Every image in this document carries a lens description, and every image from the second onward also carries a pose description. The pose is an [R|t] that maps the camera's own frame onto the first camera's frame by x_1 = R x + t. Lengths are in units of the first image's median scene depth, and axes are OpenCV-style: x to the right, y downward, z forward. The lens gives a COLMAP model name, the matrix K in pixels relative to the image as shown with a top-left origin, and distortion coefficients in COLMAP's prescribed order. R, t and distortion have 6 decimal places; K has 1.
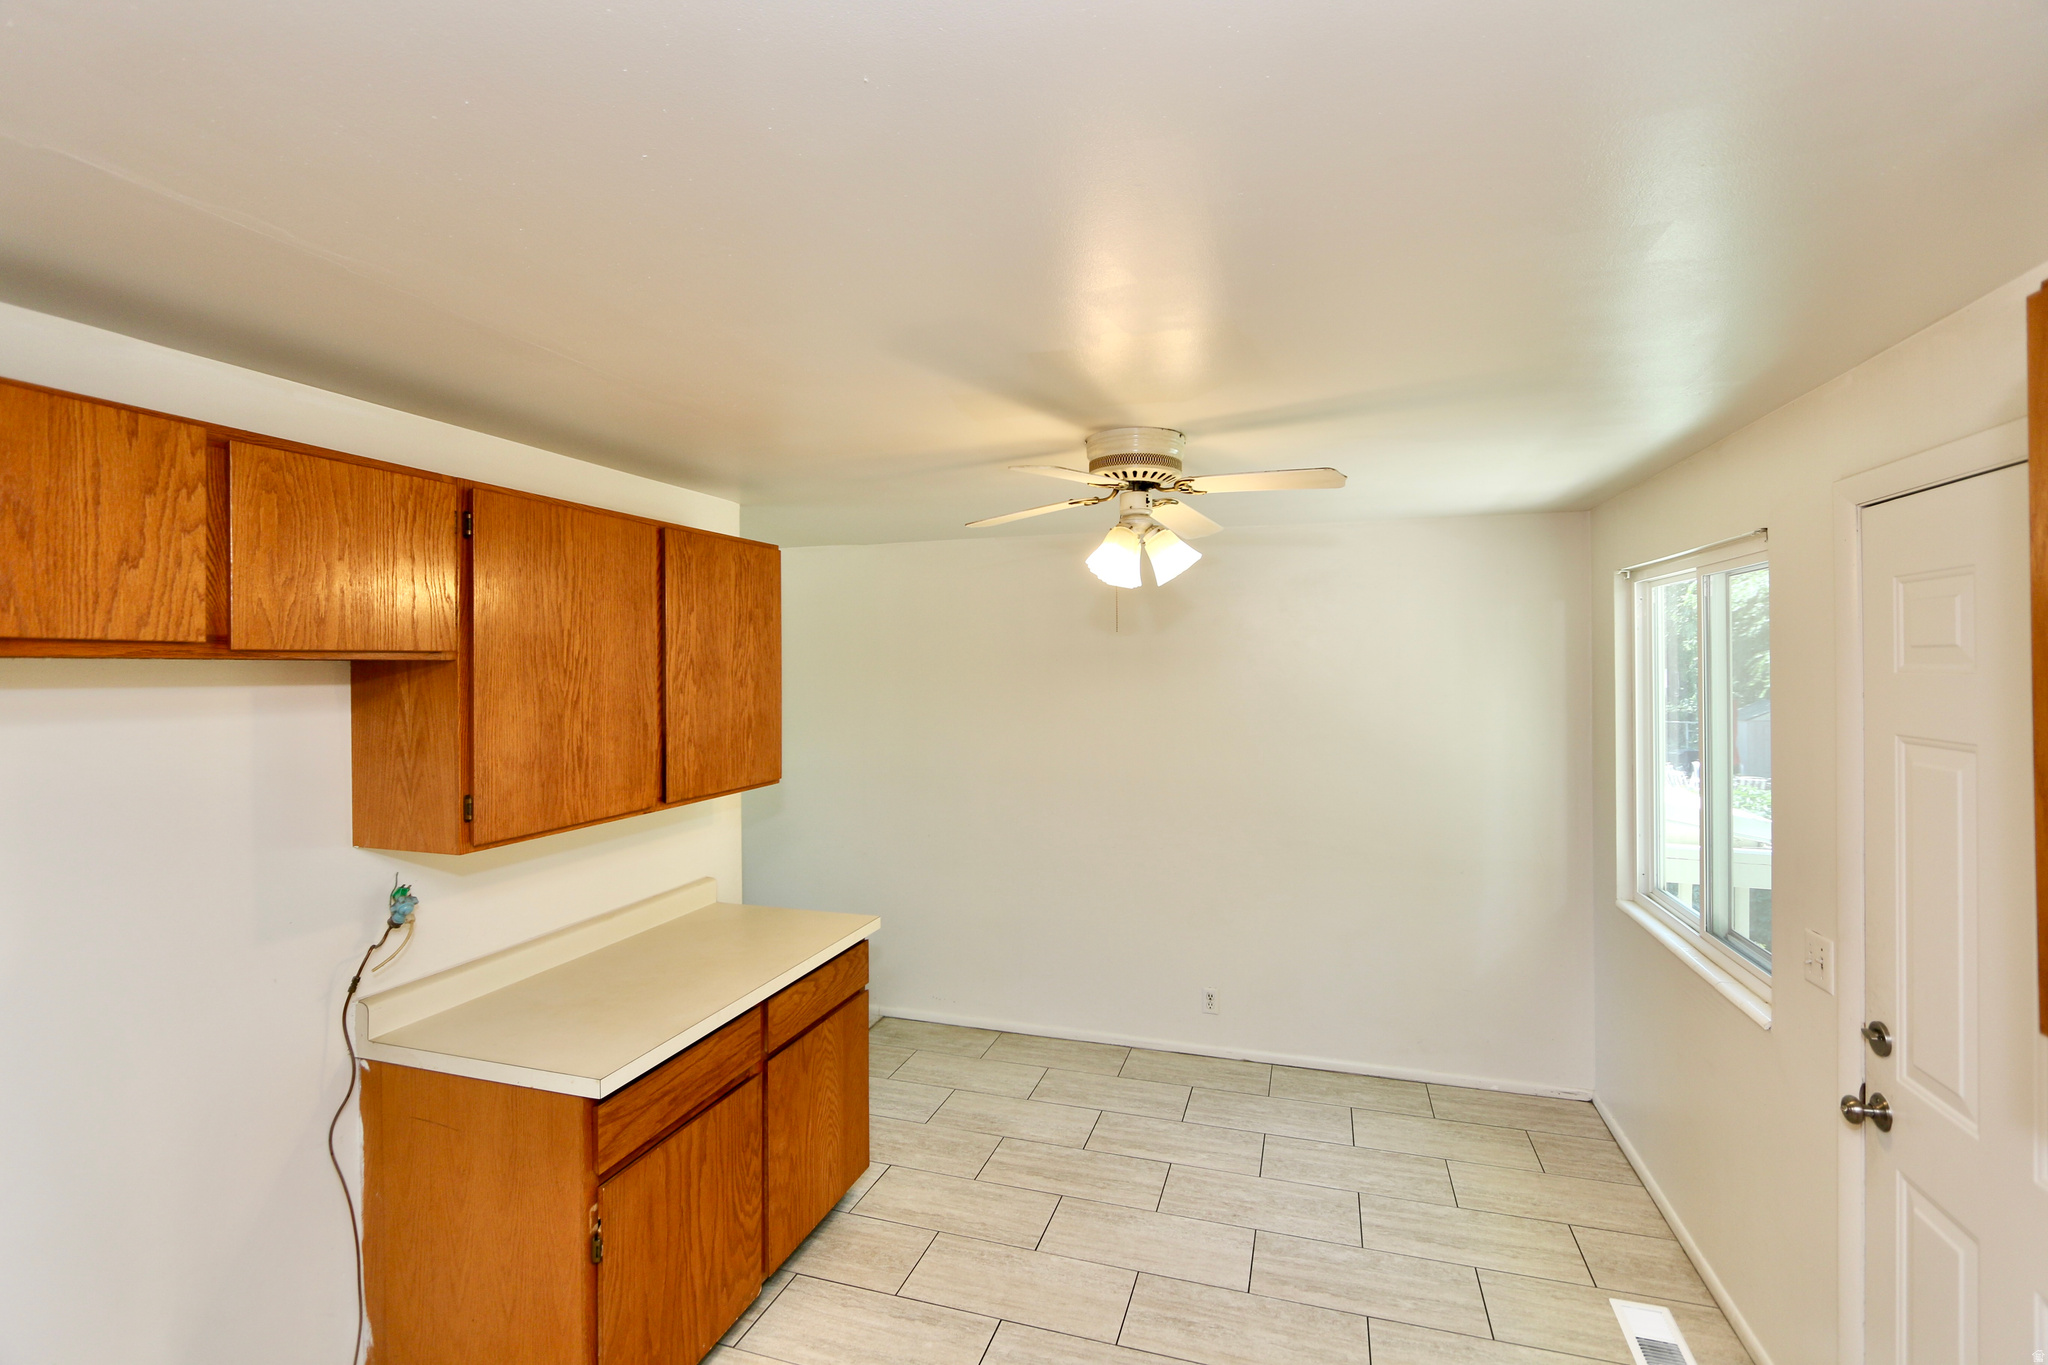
lens RADIAL K [[937.6, 0, 1023.6], [0, 937.6, 666.1], [0, 0, 1]] dist [-0.013131, 0.001741]
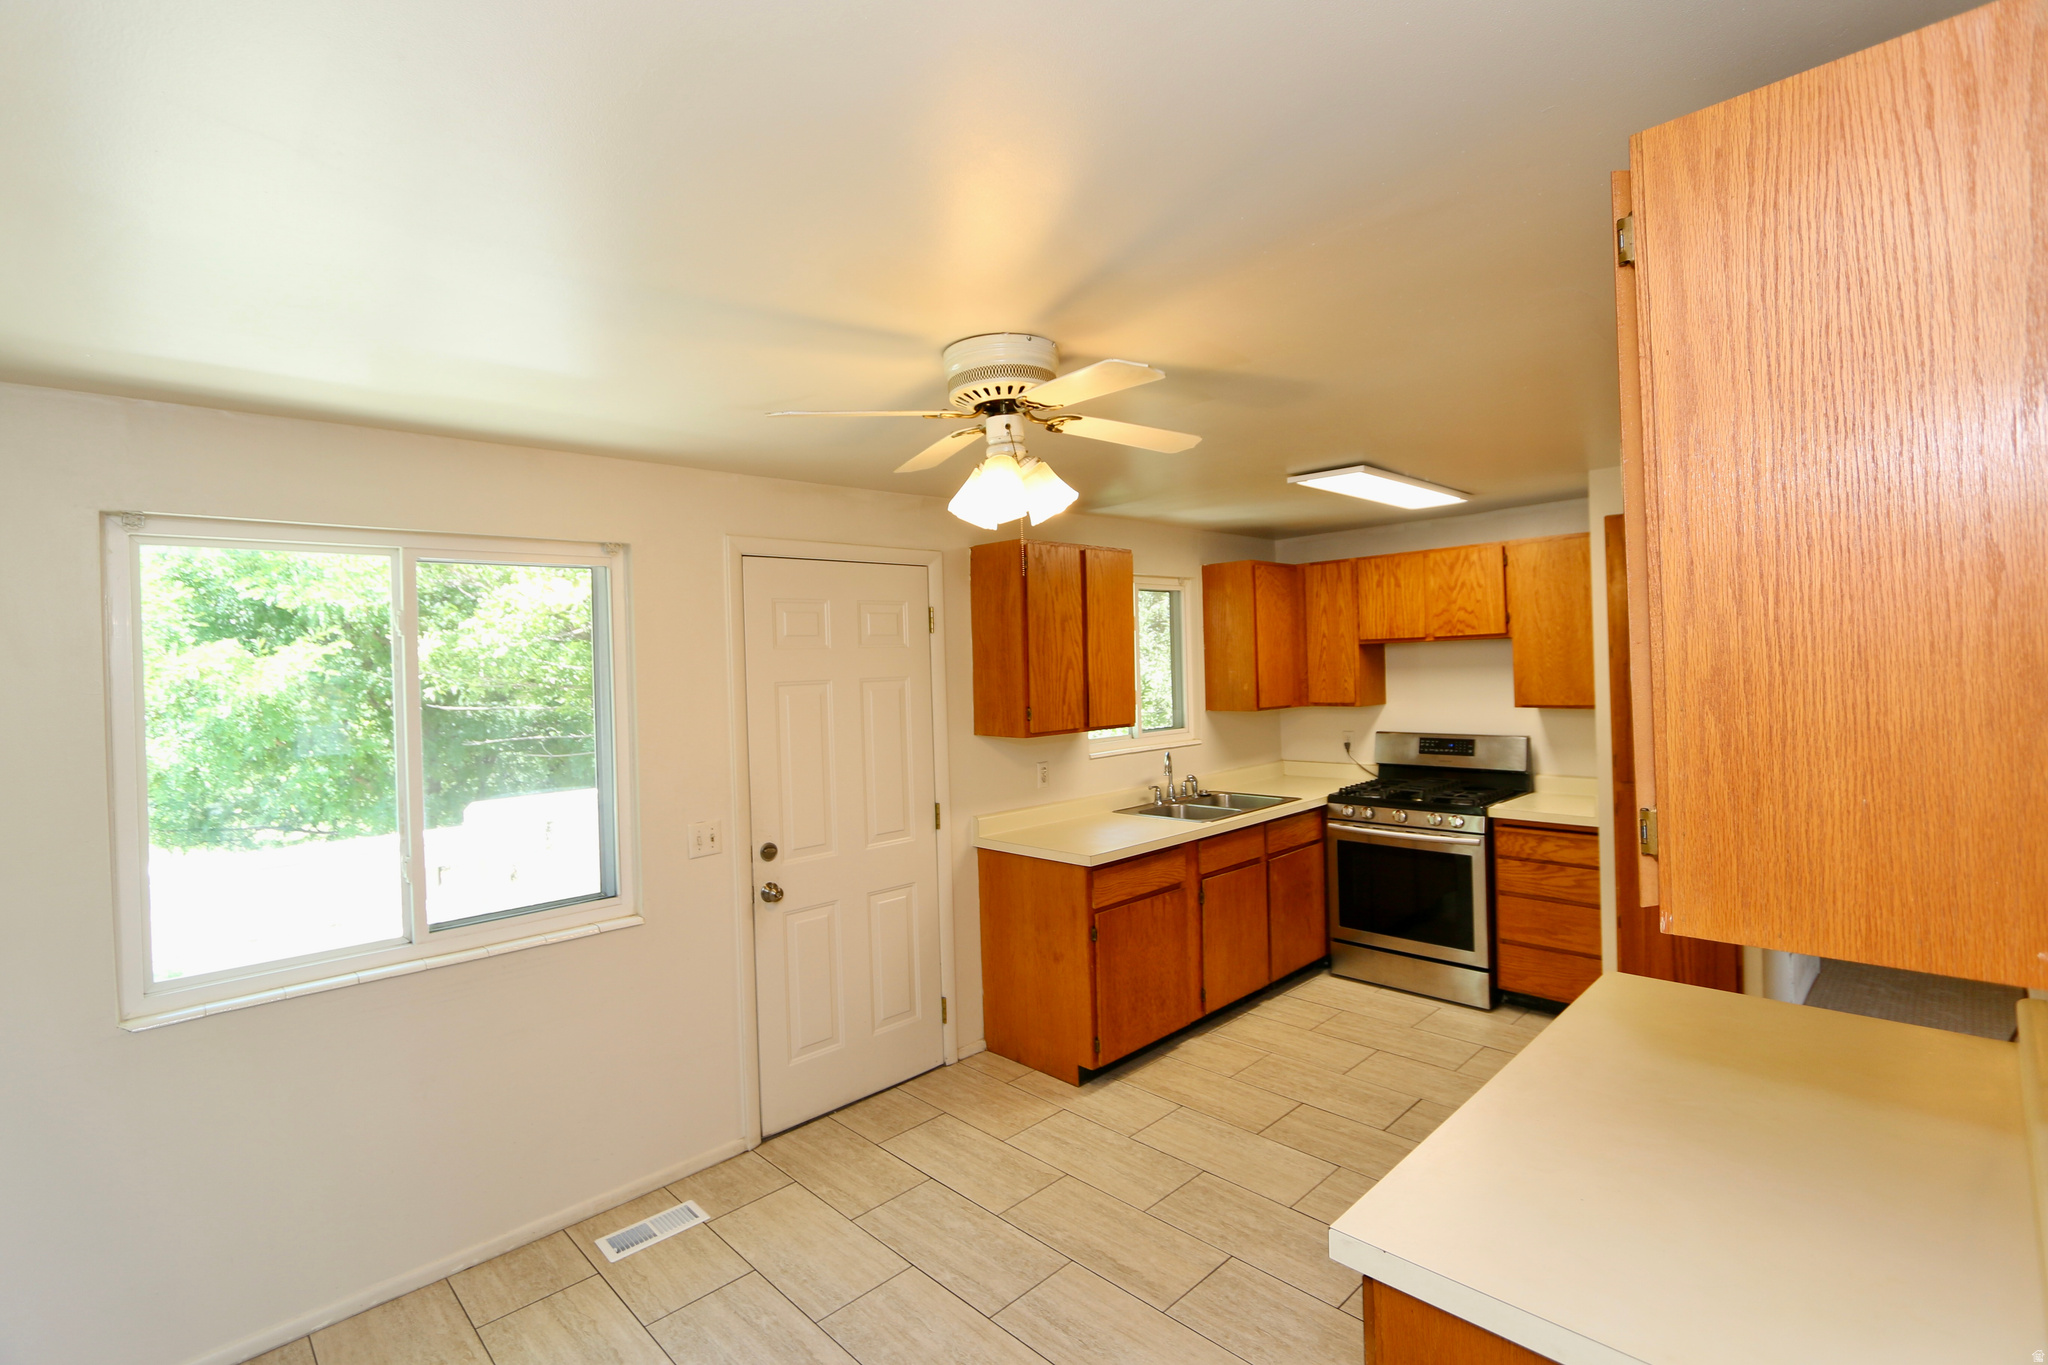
lens RADIAL K [[937.6, 0, 1022.9], [0, 937.6, 670.9], [0, 0, 1]] dist [-0.013131, 0.001741]
pose [[-0.878795, 0.032776, 0.476073, -0.245348], [0.042826, 0.999030, 0.010274, 0.032756], [-0.475274, 0.029417, -0.879346, 1.468313]]
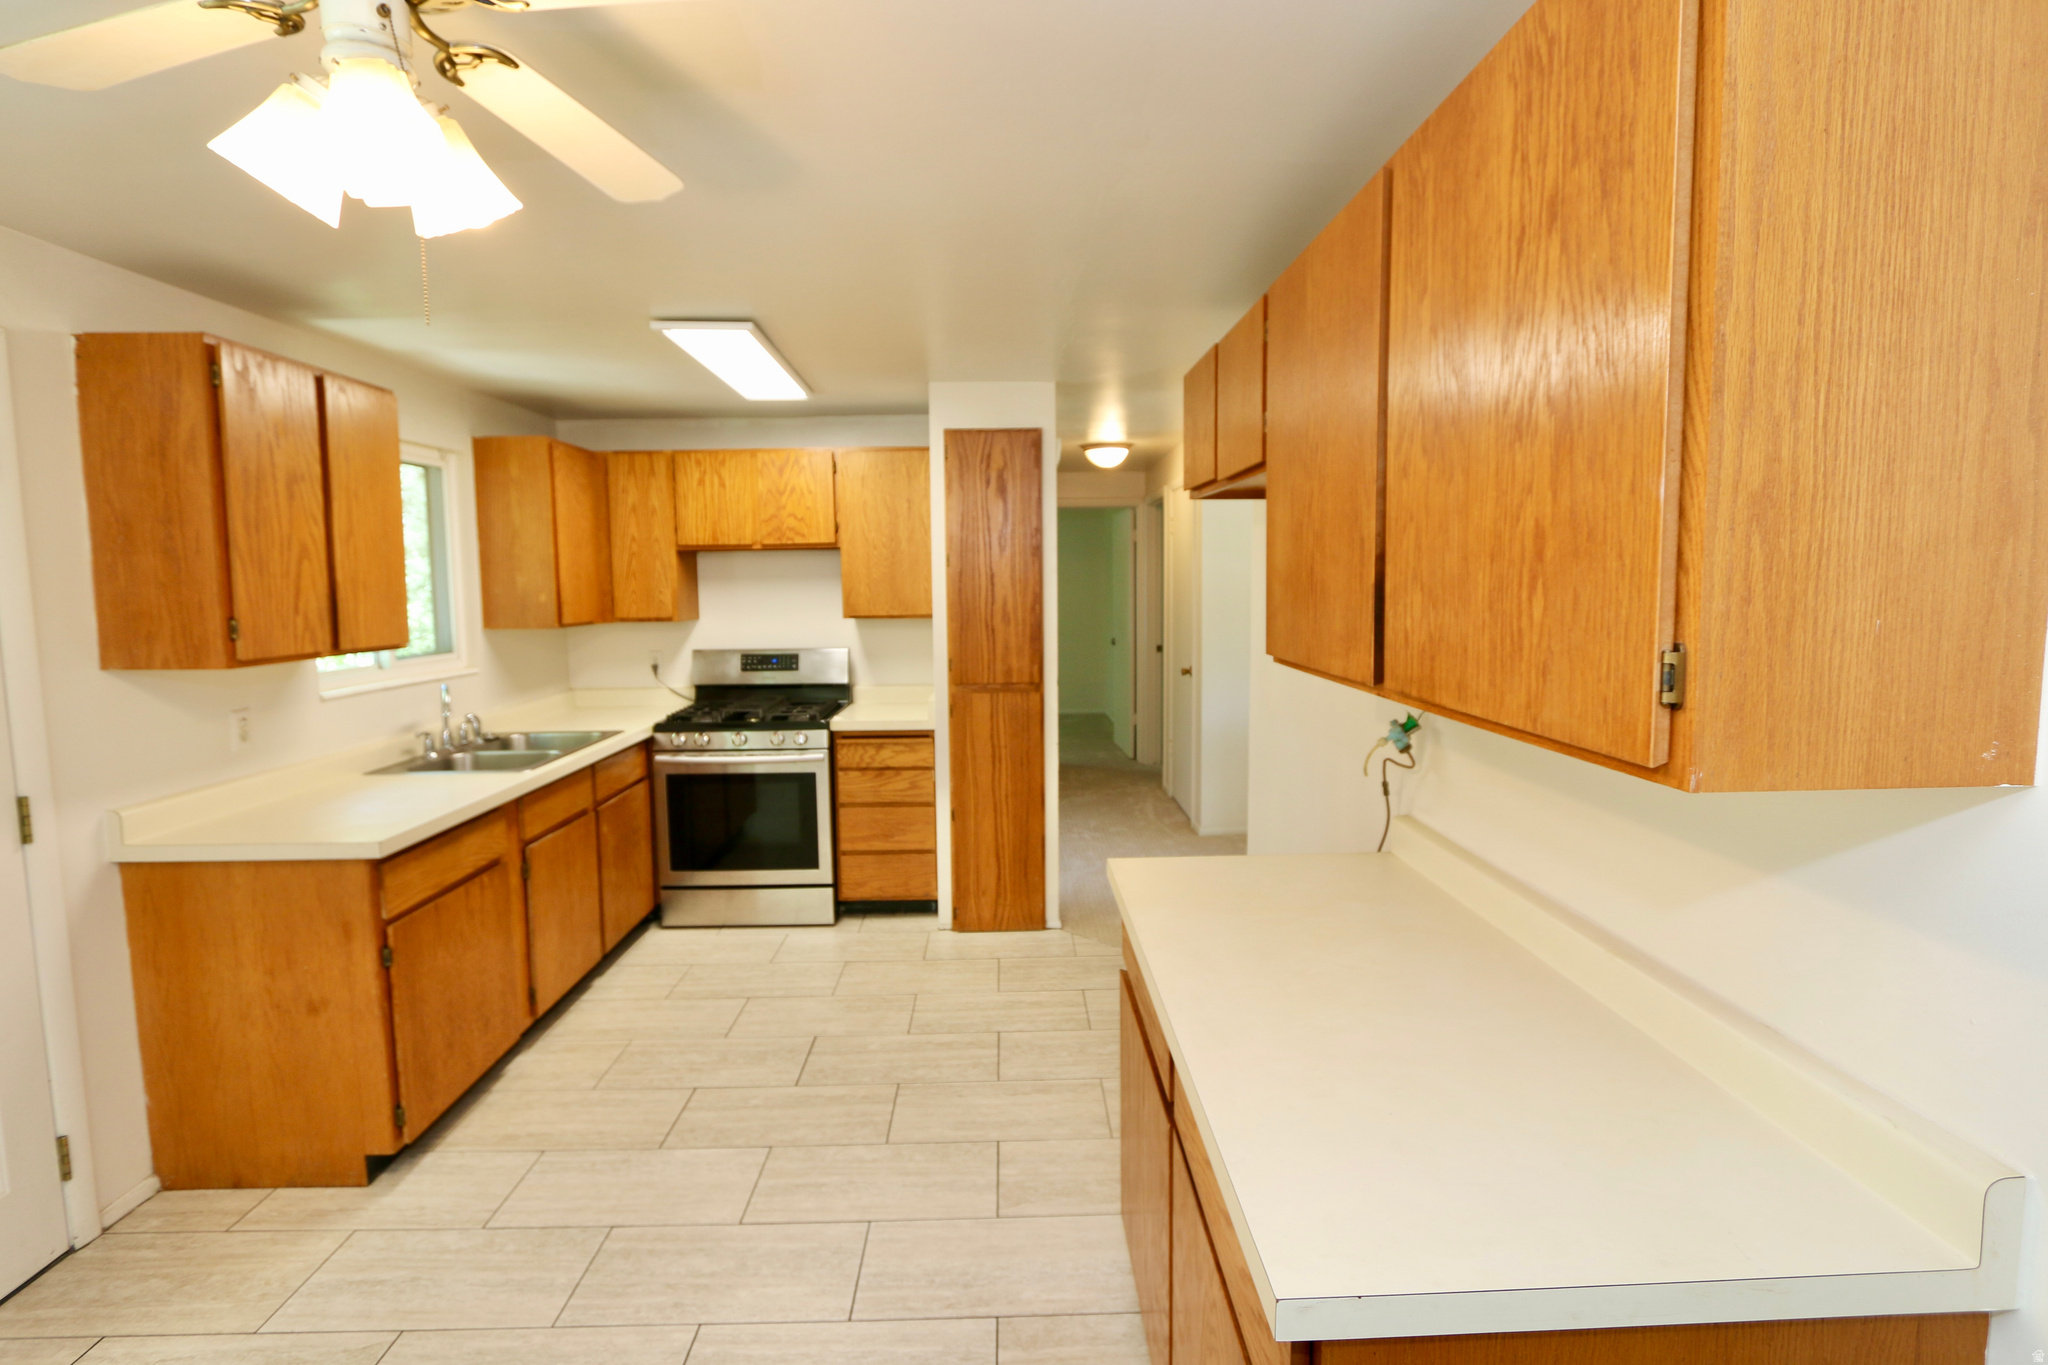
lens RADIAL K [[937.6, 0, 1025.5], [0, 937.6, 666.4], [0, 0, 1]] dist [-0.013131, 0.001741]
pose [[-0.946953, 0.048945, -0.317624, -0.012514], [0.016556, 0.994452, 0.103883, 0.066859], [0.320946, 0.093114, -0.942509, 1.276197]]
